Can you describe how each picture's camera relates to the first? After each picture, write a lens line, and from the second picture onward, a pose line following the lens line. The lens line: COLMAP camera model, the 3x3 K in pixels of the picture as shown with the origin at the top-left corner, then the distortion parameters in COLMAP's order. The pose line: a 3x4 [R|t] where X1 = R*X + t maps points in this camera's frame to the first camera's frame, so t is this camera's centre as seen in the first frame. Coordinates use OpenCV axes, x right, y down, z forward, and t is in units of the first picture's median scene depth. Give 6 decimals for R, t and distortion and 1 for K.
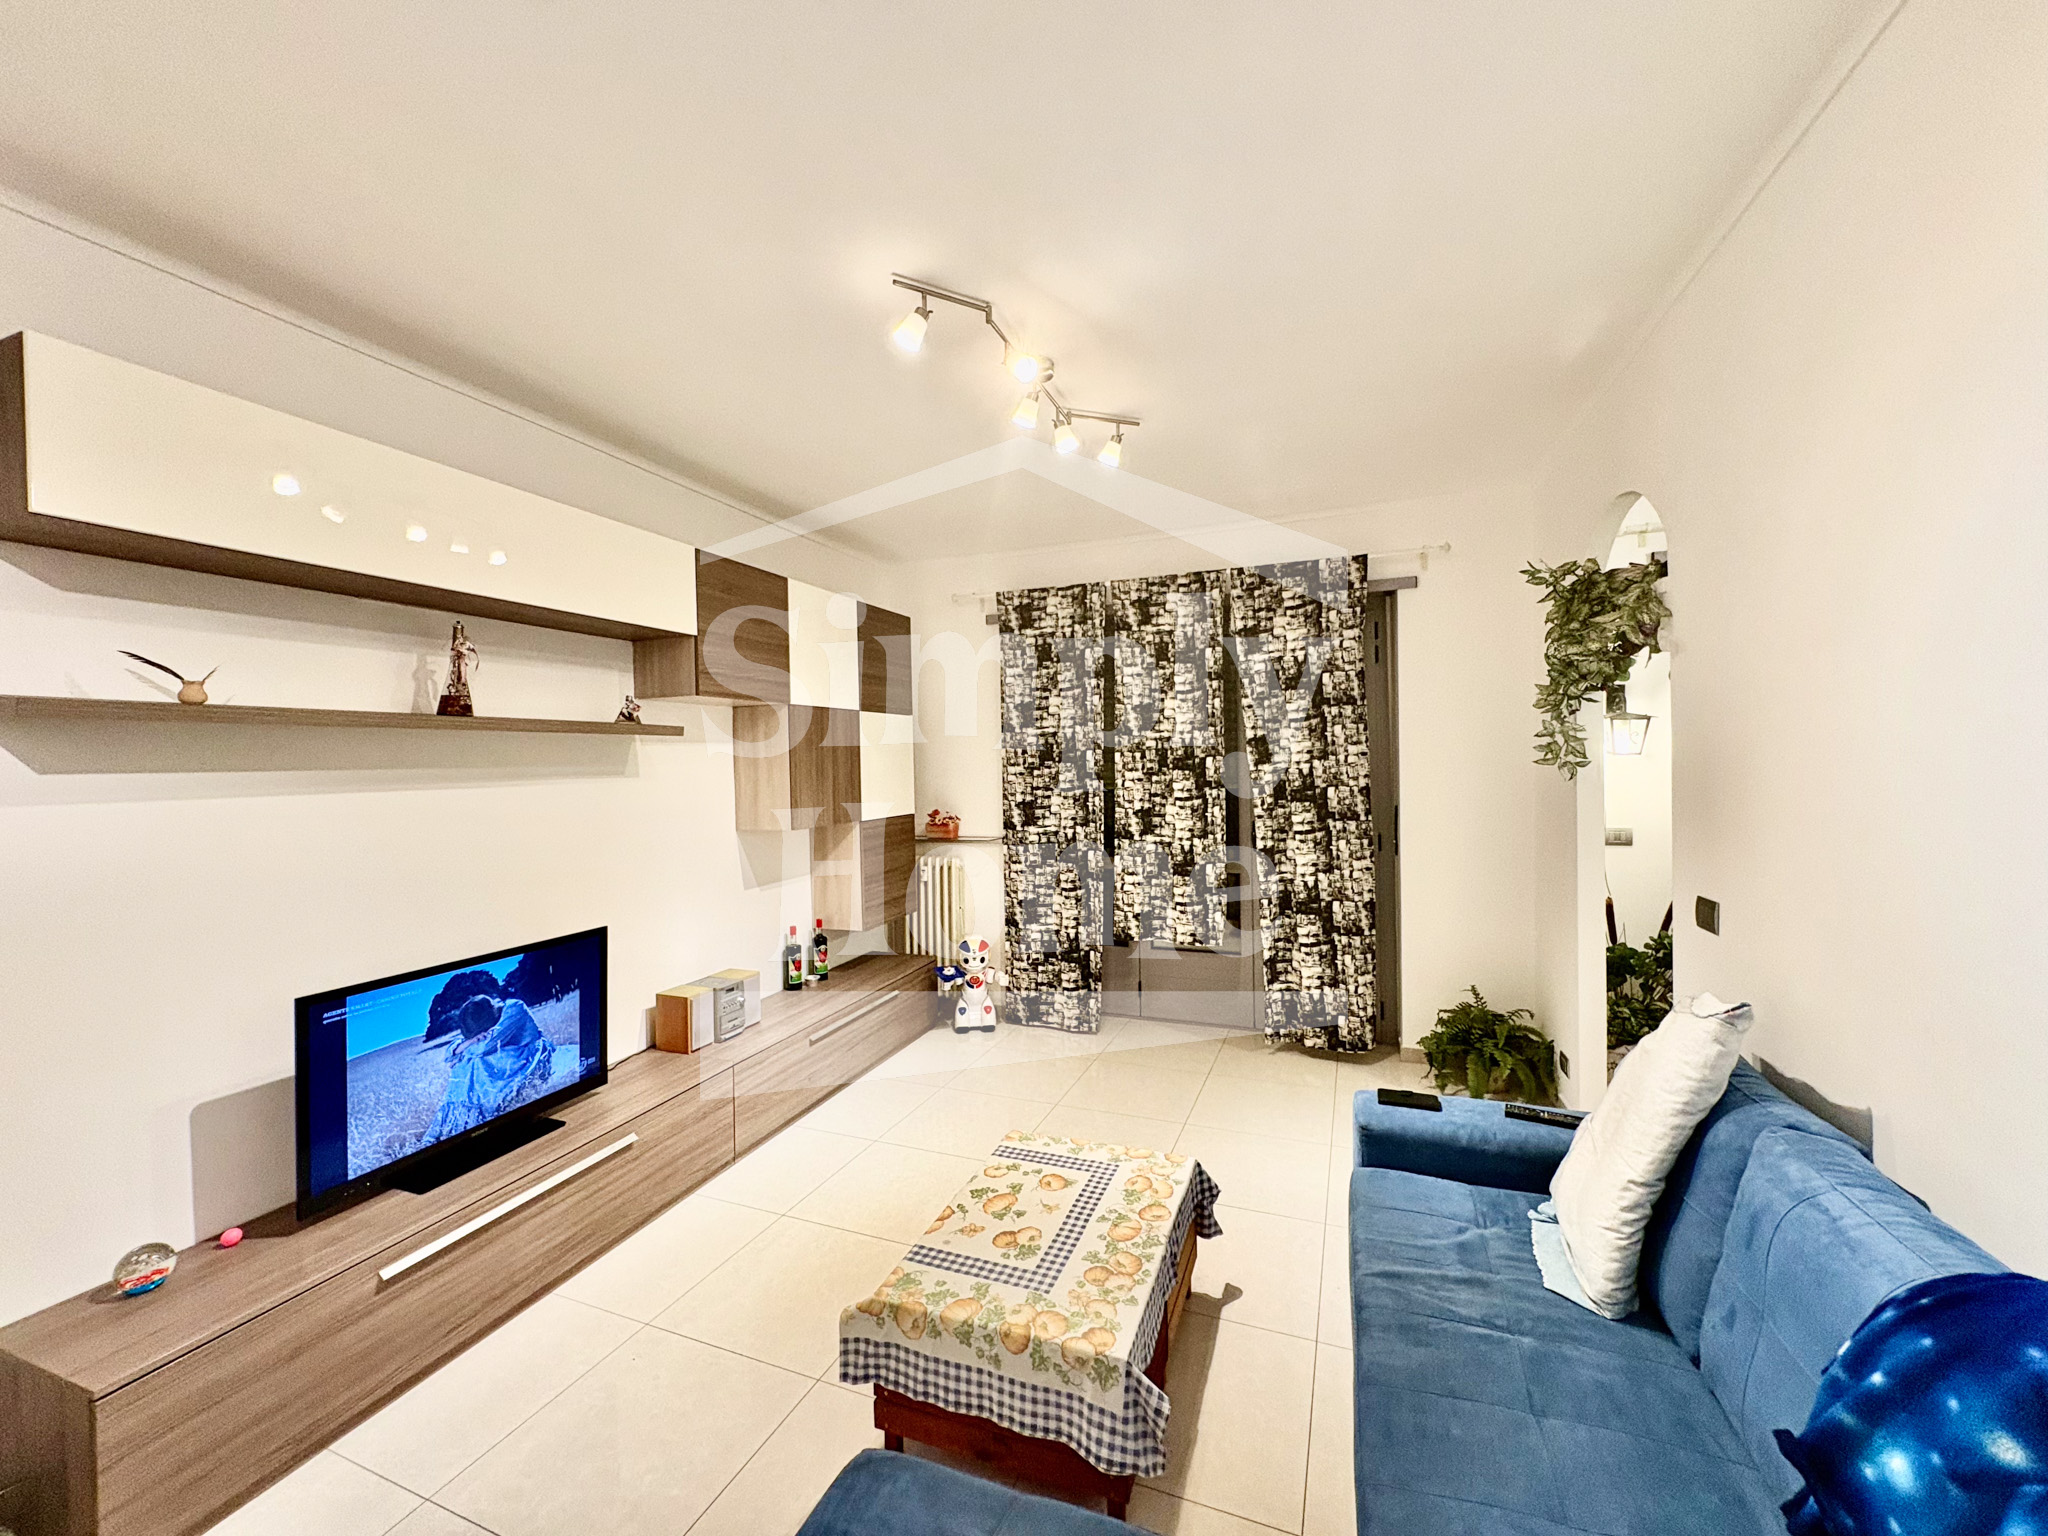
lens RADIAL K [[813.5, 0, 1026.8], [0, 813.5, 765.1], [0, 0, 1]] dist [0.000017, -0.000061]
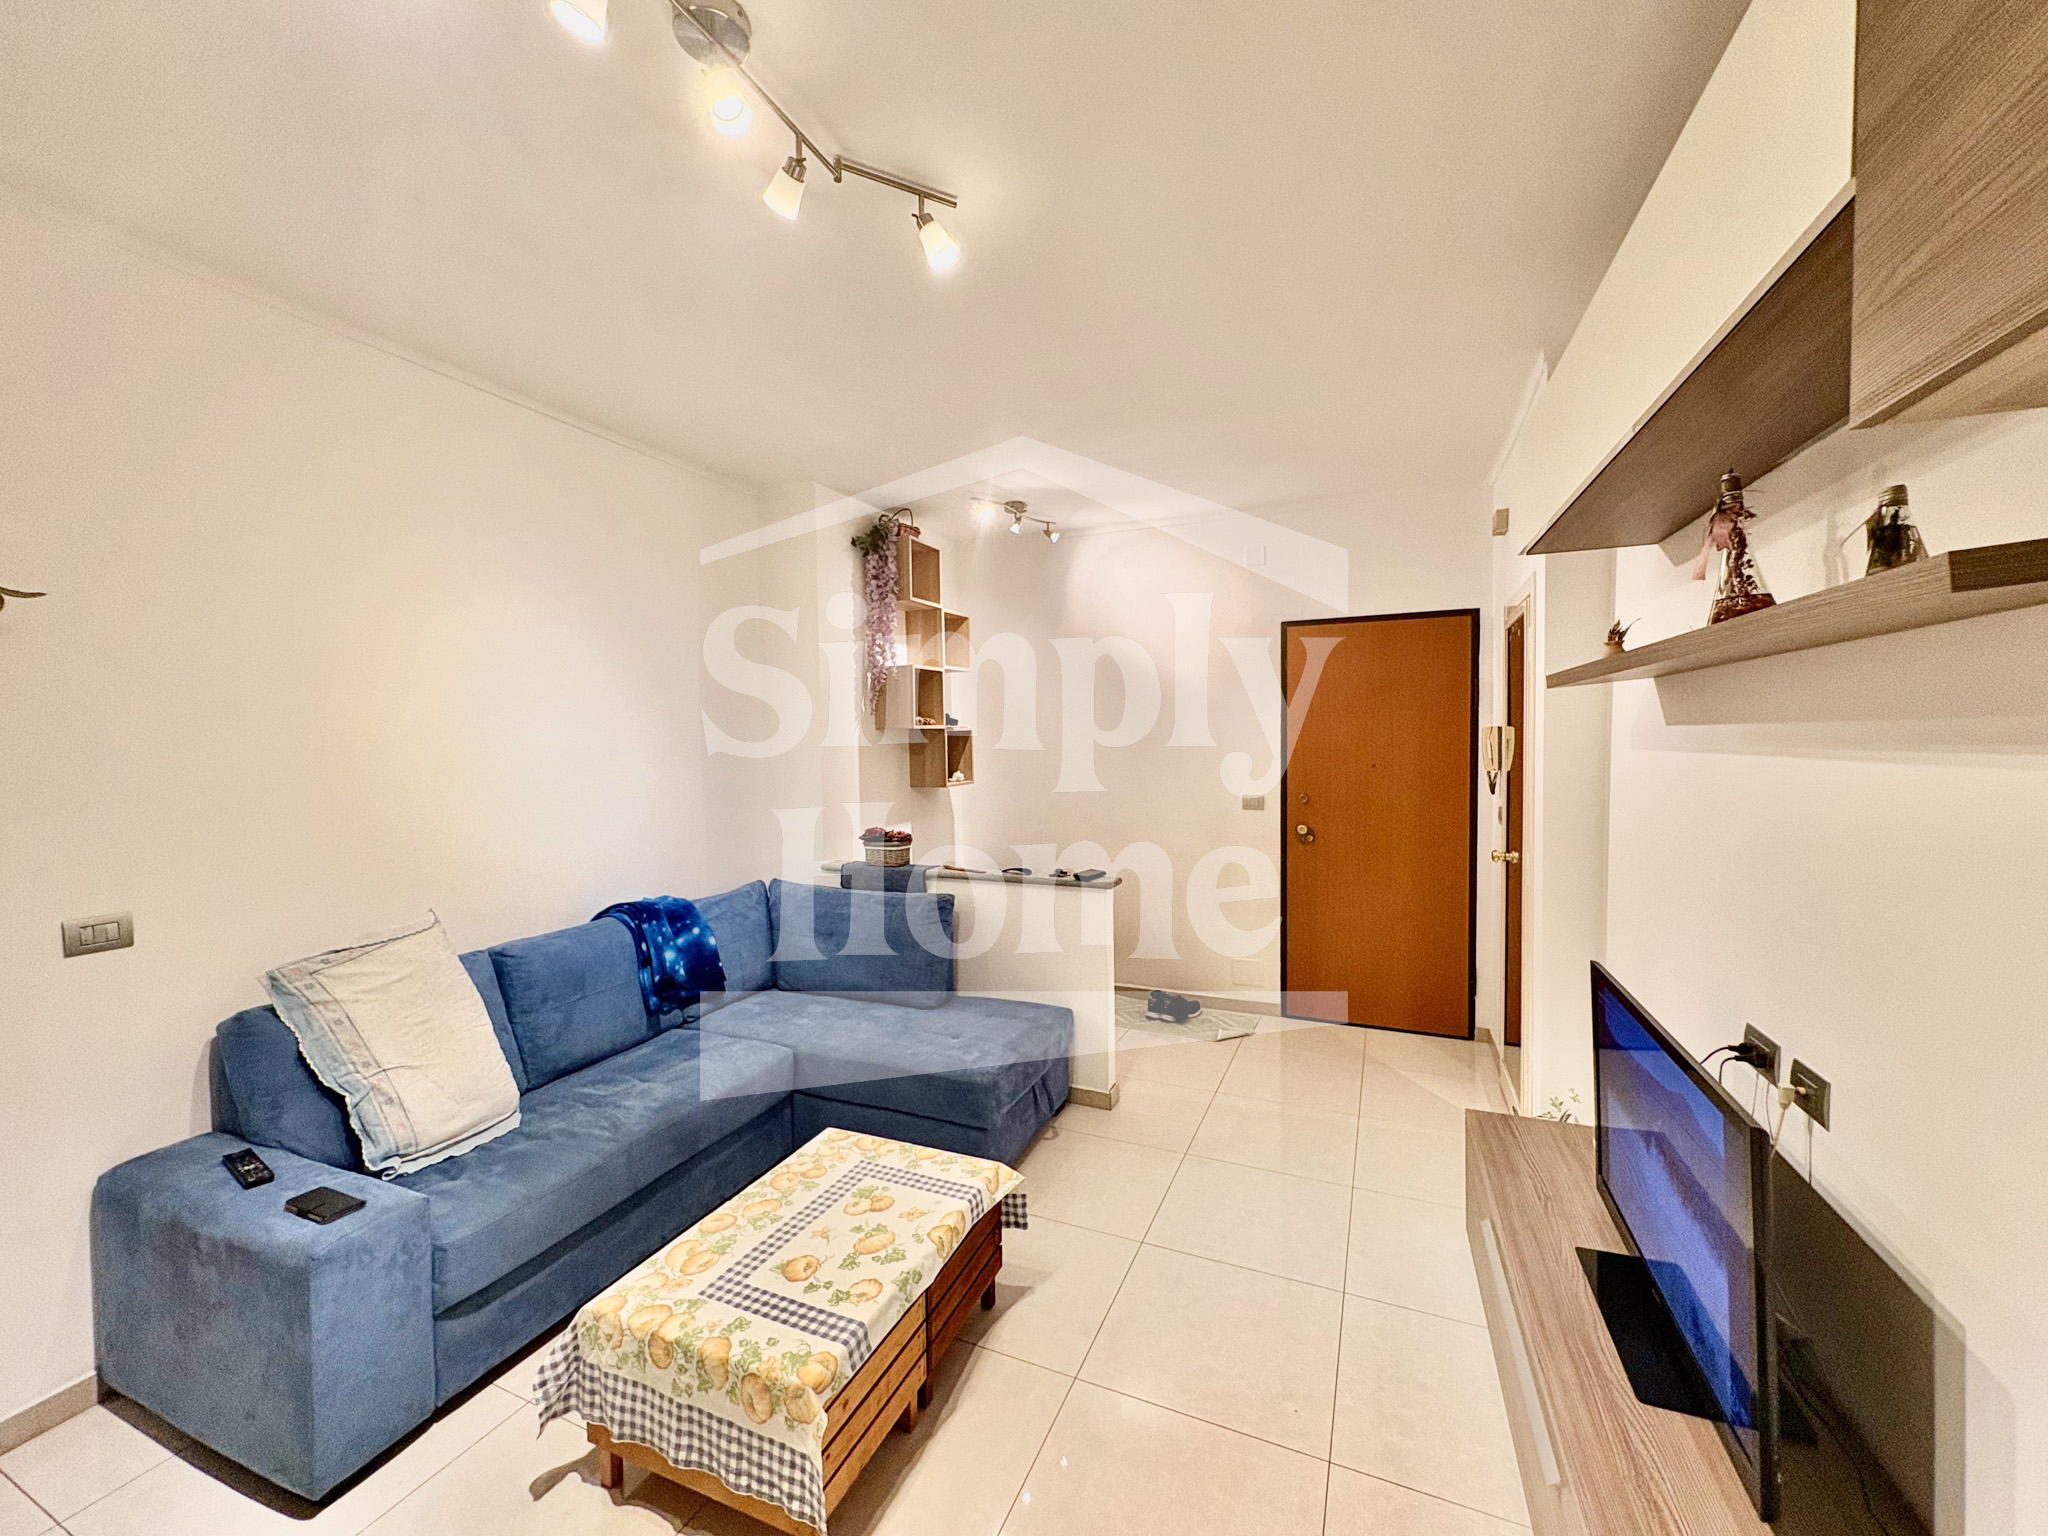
lens RADIAL K [[813.5, 0, 1026.8], [0, 813.5, 765.1], [0, 0, 1]] dist [0.000017, -0.000061]
pose [[-0.998913, 0.032627, 0.033285, -0.184876], [0.033910, 0.998673, 0.038751, -0.005066], [-0.031976, 0.039838, -0.998694, 1.407664]]
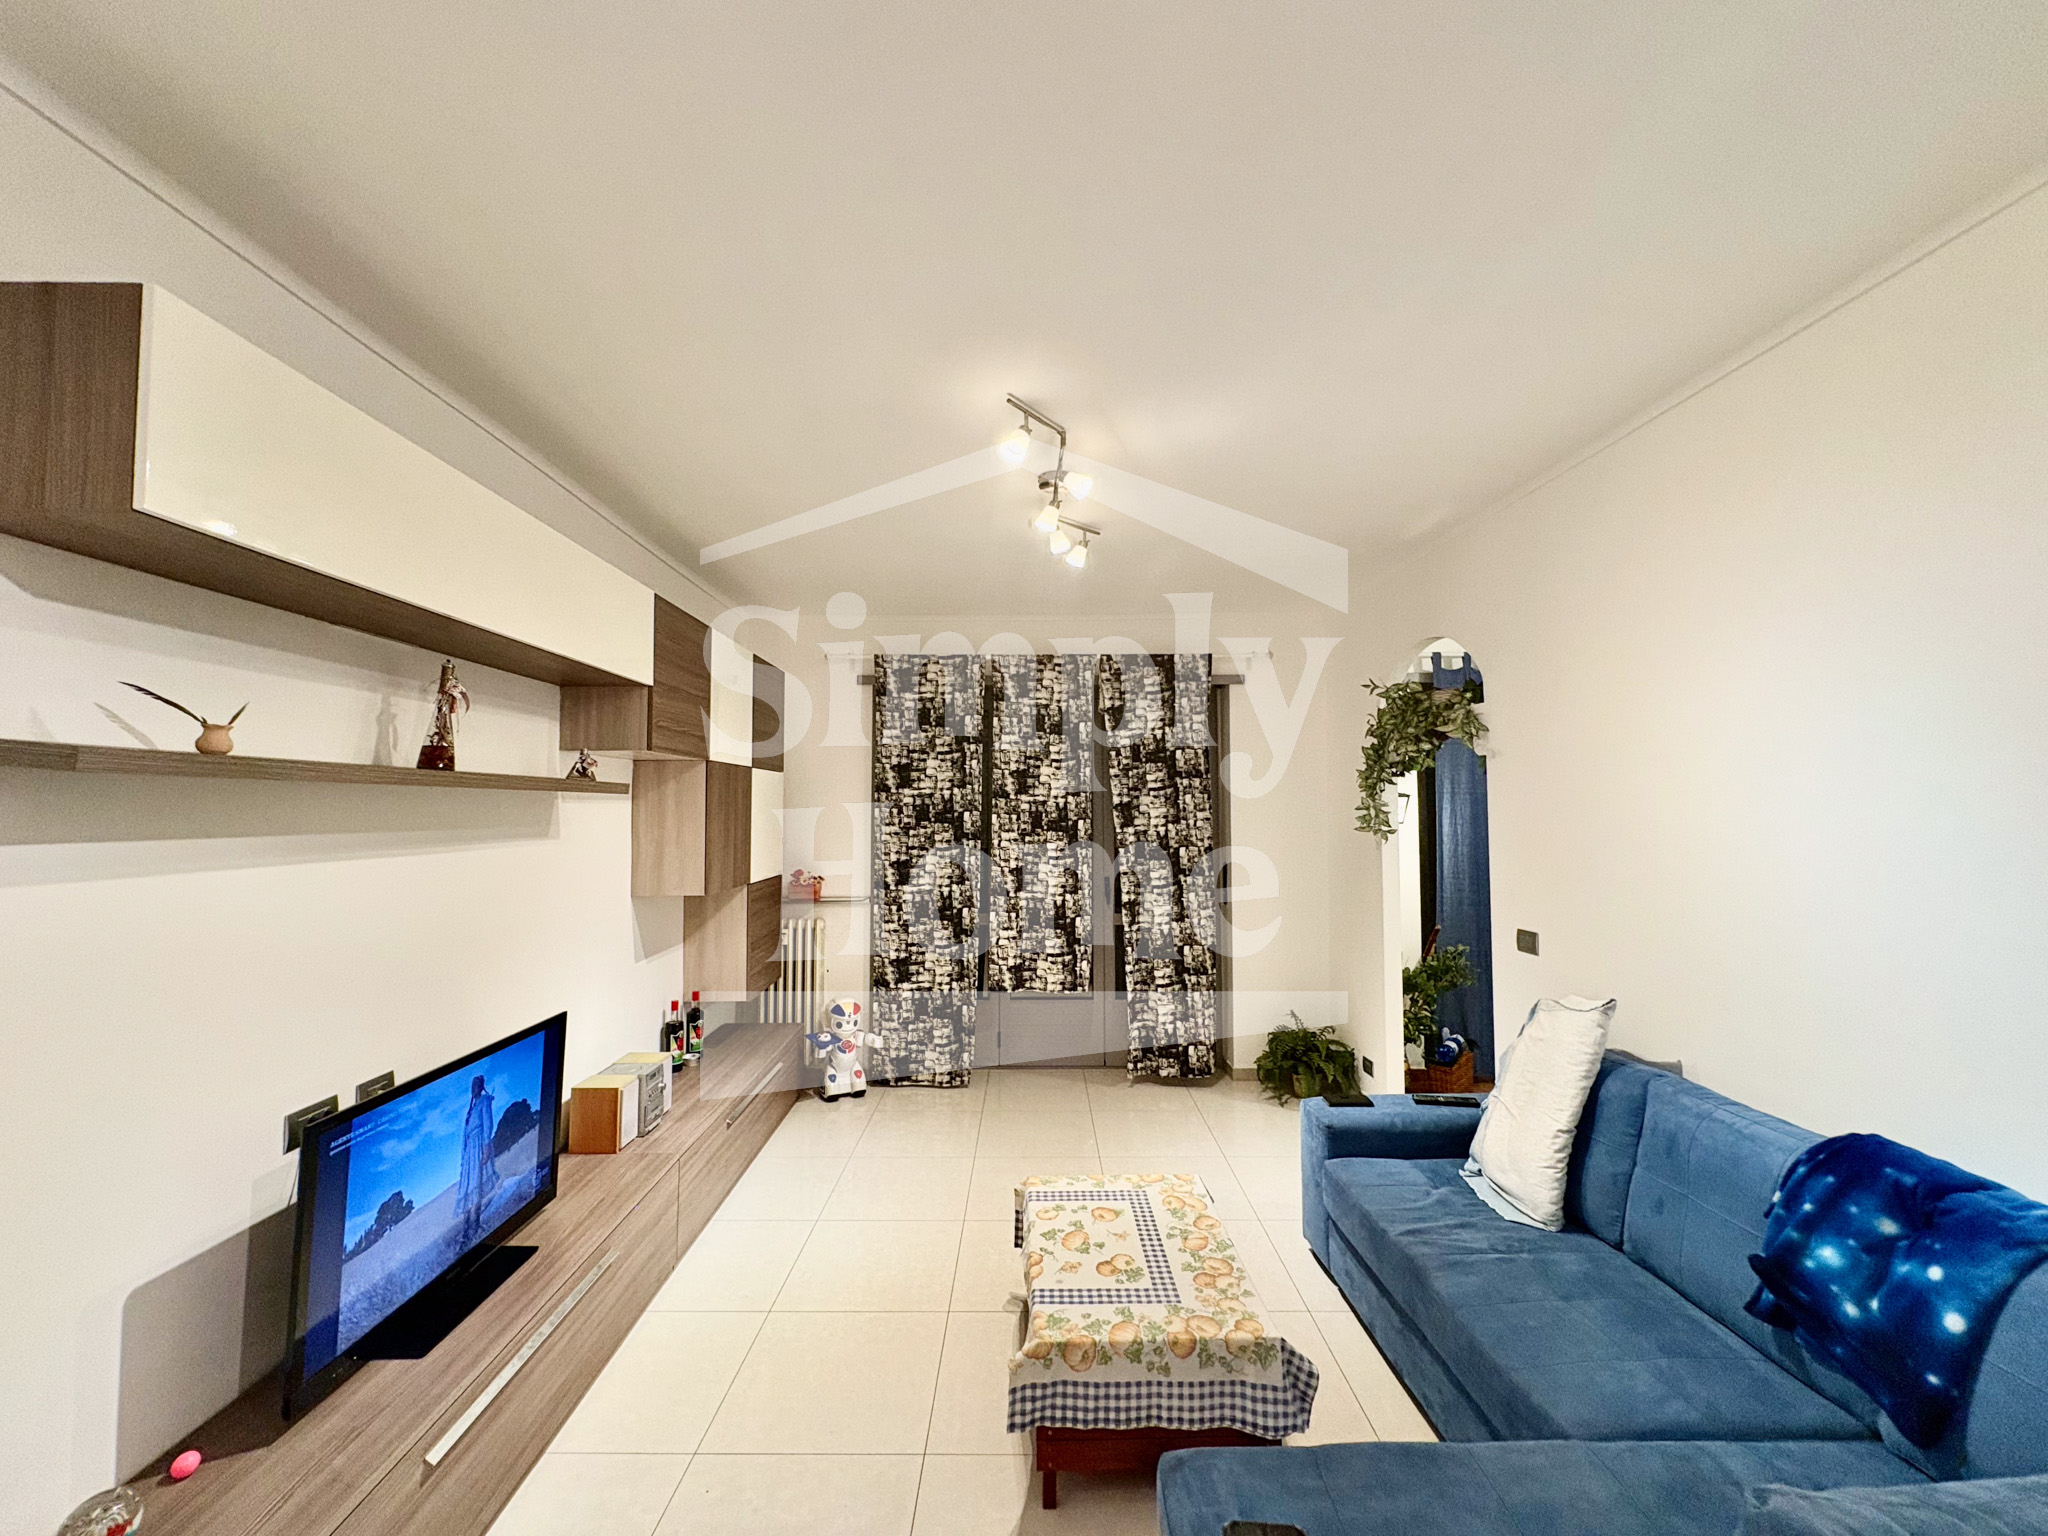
lens RADIAL K [[813.5, 0, 1026.8], [0, 813.5, 765.1], [0, 0, 1]] dist [0.000017, -0.000061]
pose [[0.928460, 0.036342, 0.369649, -0.391786], [-0.012562, 0.997705, -0.066538, -0.014825], [-0.371219, 0.057135, 0.926786, -0.011953]]
